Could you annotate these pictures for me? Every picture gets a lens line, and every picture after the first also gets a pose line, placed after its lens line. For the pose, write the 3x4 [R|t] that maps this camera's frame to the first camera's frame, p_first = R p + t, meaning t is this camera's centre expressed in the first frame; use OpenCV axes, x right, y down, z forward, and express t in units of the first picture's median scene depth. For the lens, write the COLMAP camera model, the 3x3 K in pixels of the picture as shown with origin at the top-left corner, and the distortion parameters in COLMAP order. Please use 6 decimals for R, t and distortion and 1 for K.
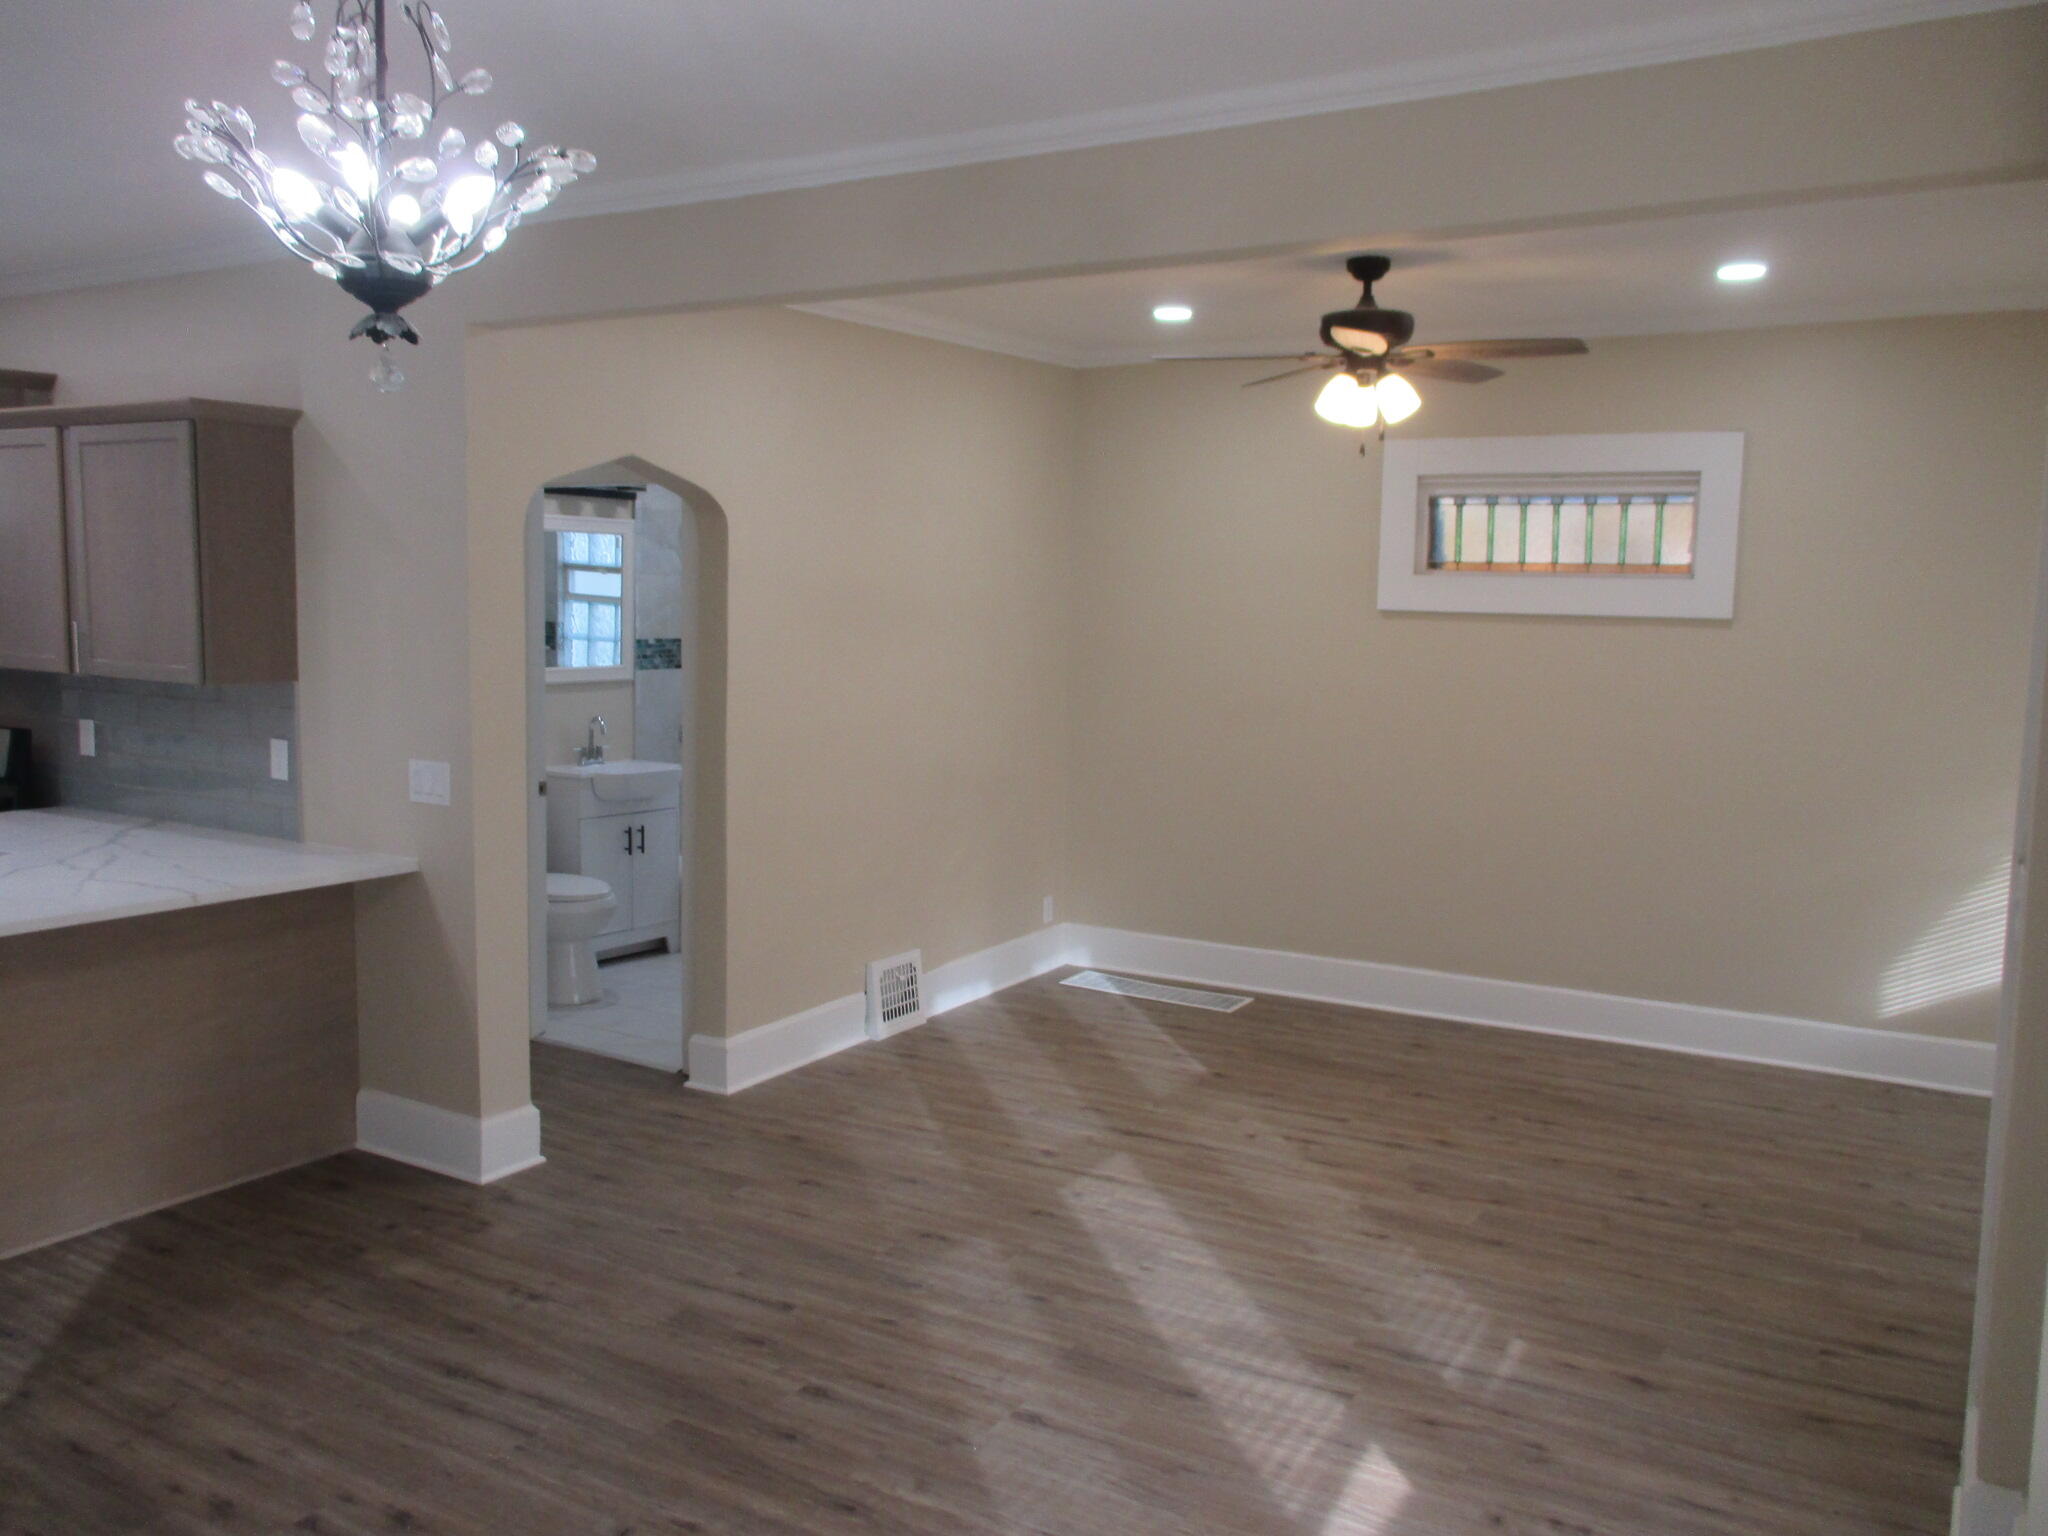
lens RADIAL K [[1711.7, 0, 1010.3], [0, 1711.7, 774.5], [0, 0, 1]] dist [-0.035108, 0.013376]
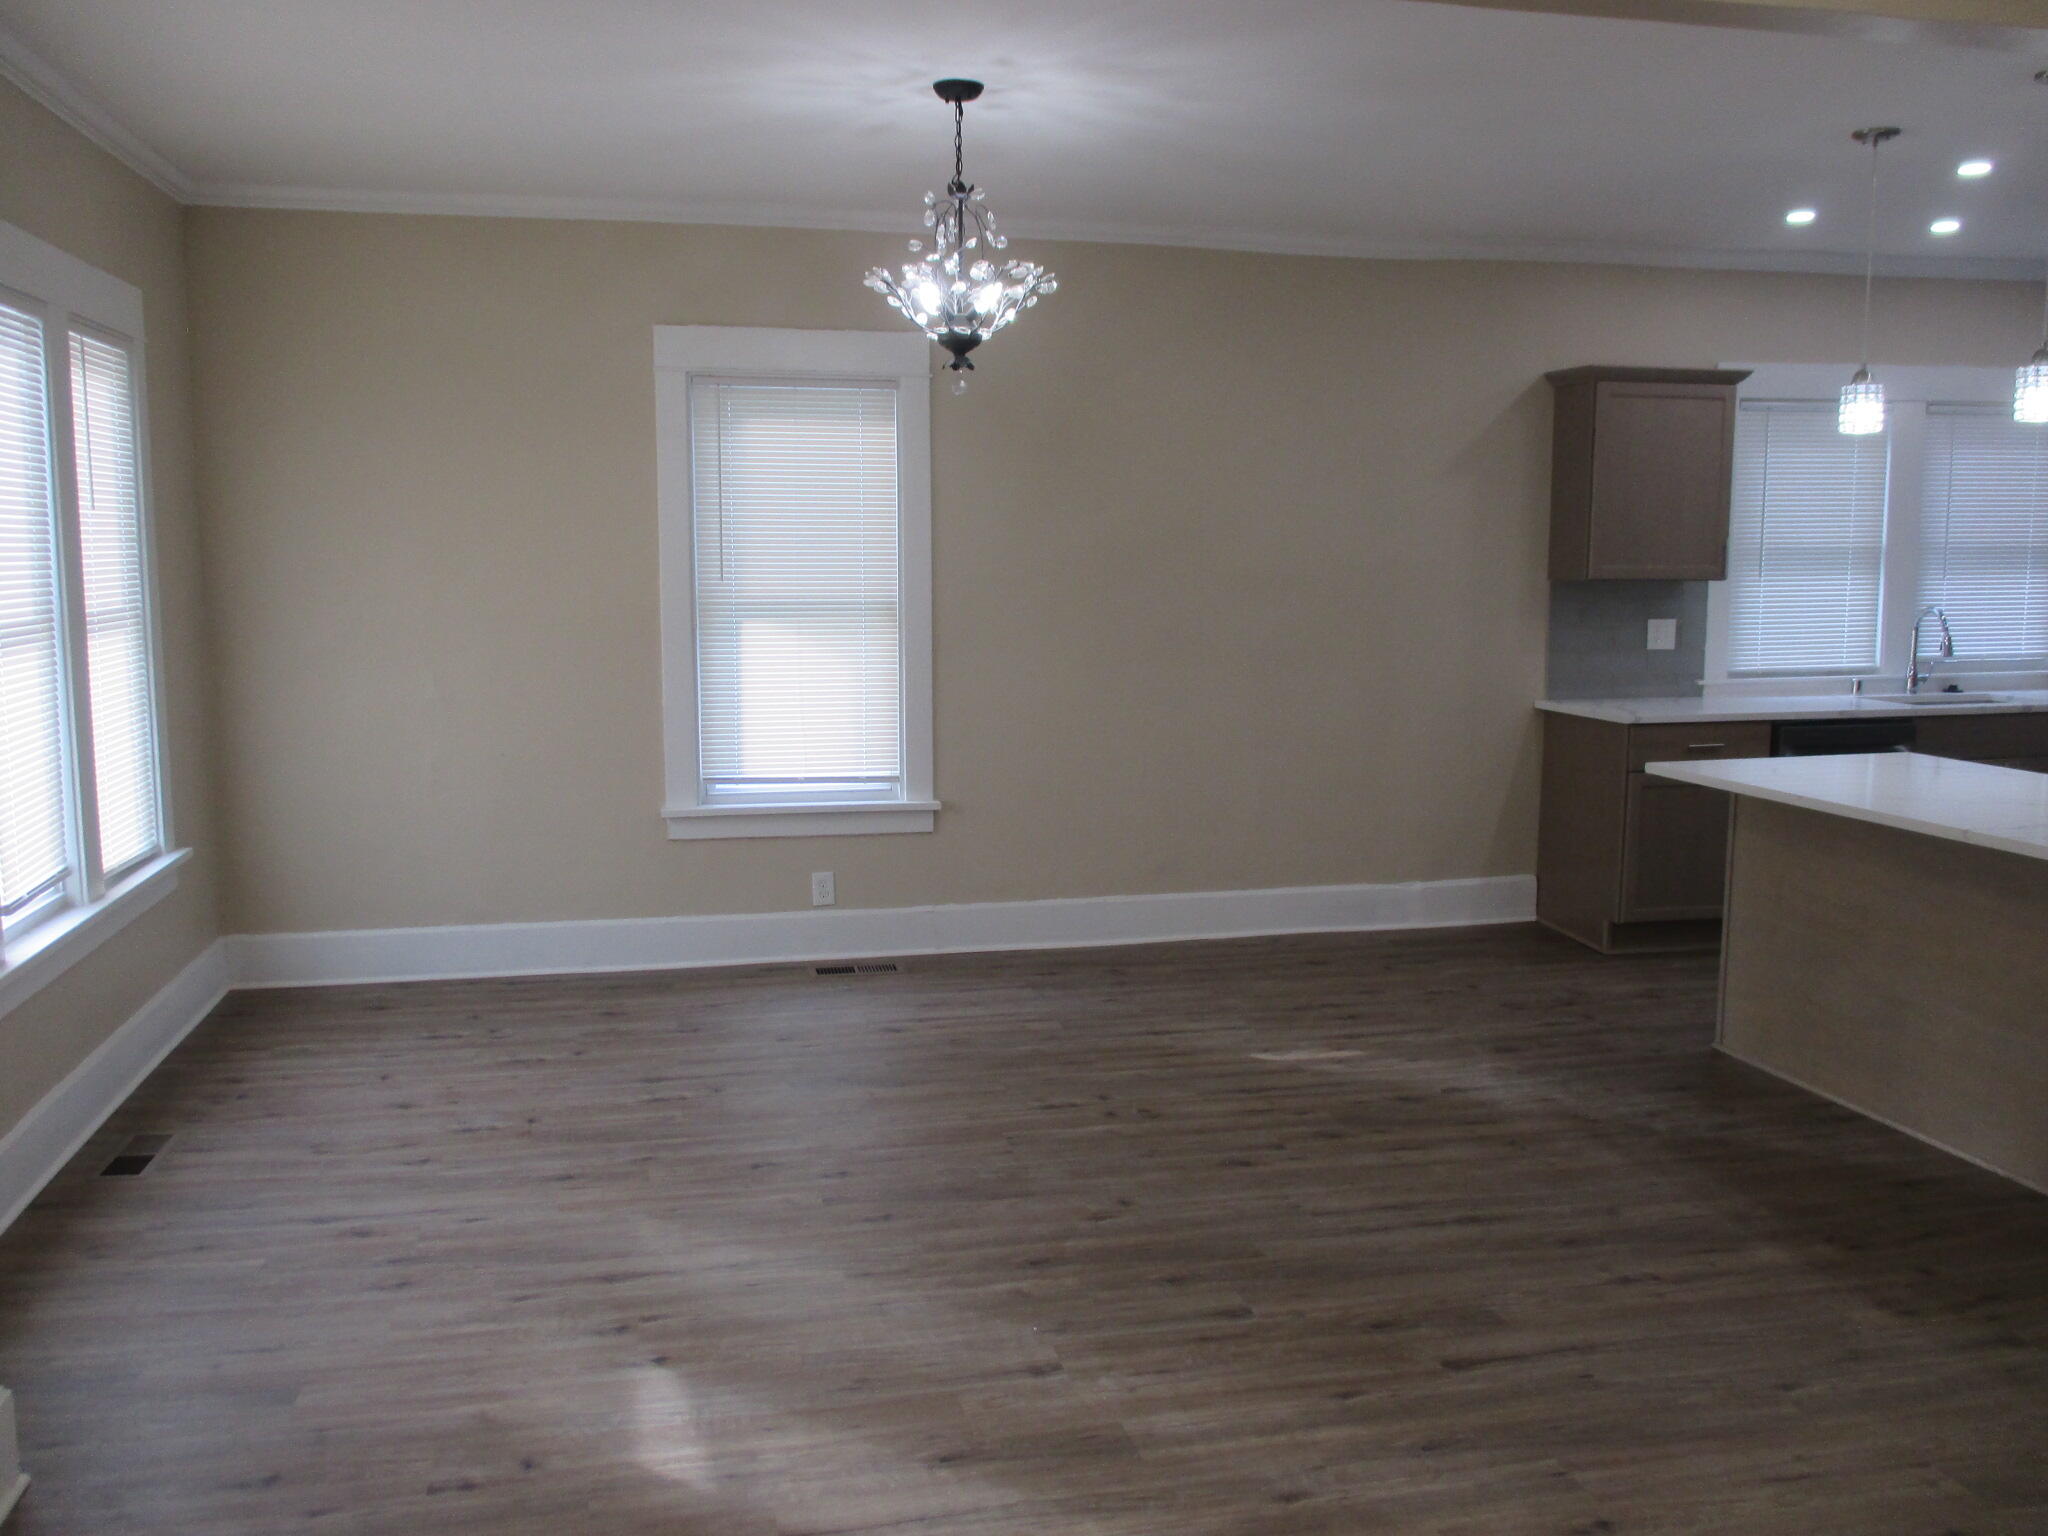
lens RADIAL K [[1711.7, 0, 1013.7], [0, 1711.7, 770.1], [0, 0, 1]] dist [-0.035108, 0.013376]
pose [[-0.715457, 0.070653, -0.695075, 0.599563], [-0.086106, 0.978372, 0.188080, -0.101294], [0.693331, 0.194413, -0.693899, 1.473514]]
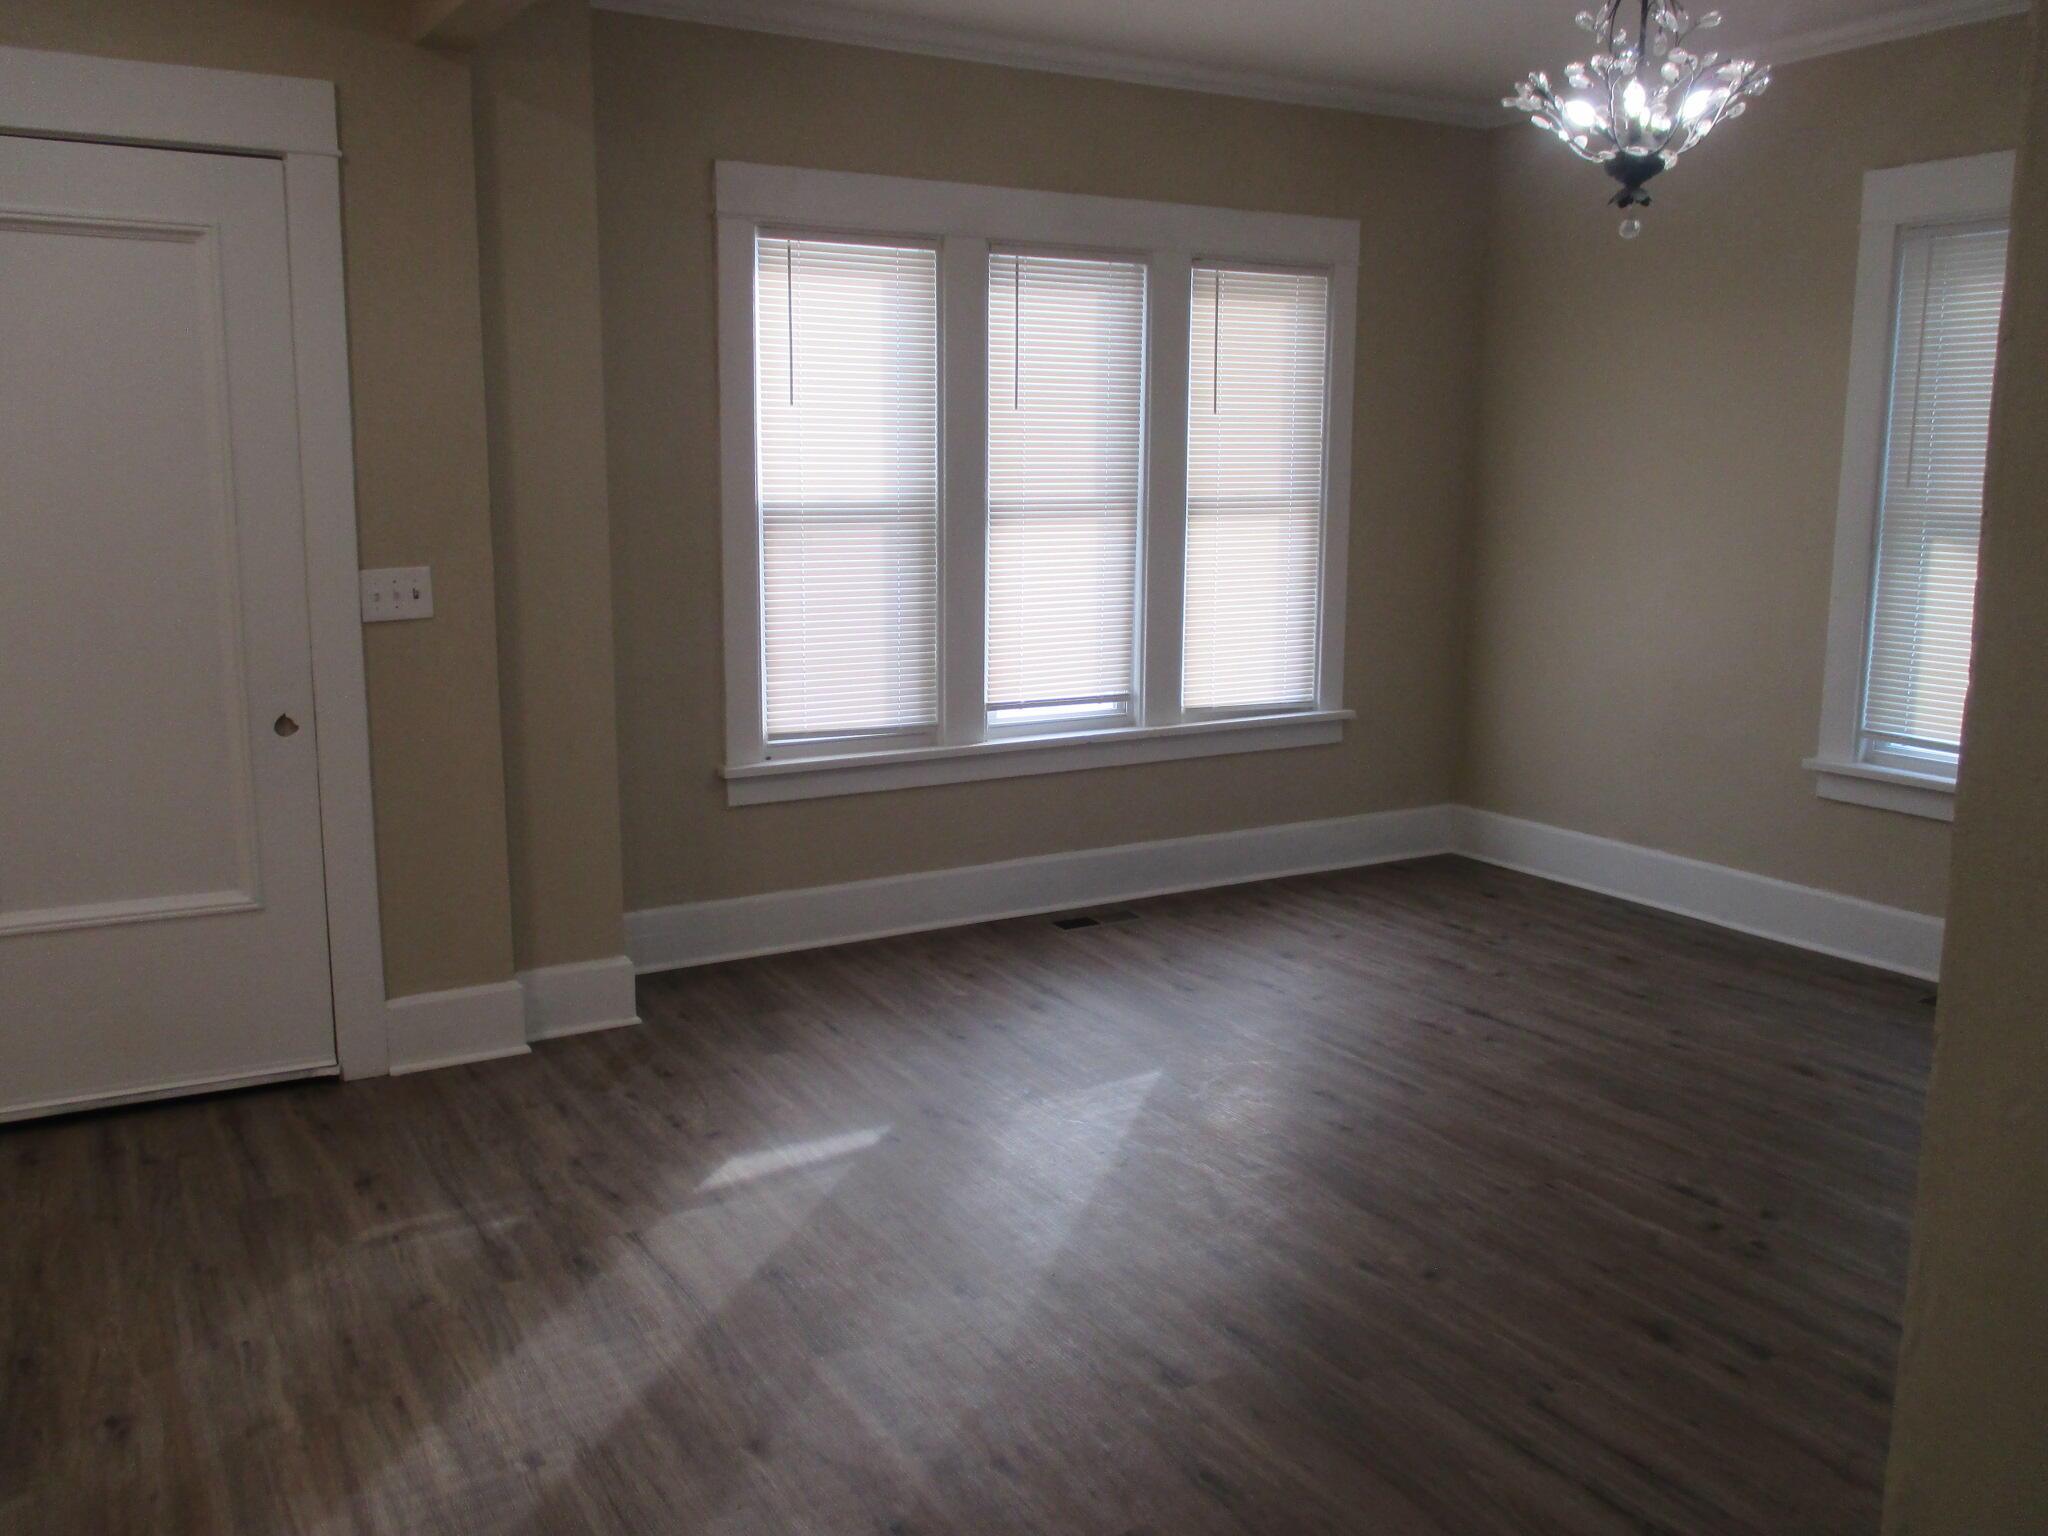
lens RADIAL K [[1711.7, 0, 1019.8], [0, 1711.7, 765.8], [0, 0, 1]] dist [-0.035108, 0.013376]
pose [[-0.881958, -0.100413, 0.460508, -0.372130], [0.032590, 0.961712, 0.272116, -0.116501], [-0.470200, 0.255003, -0.844918, 1.572378]]
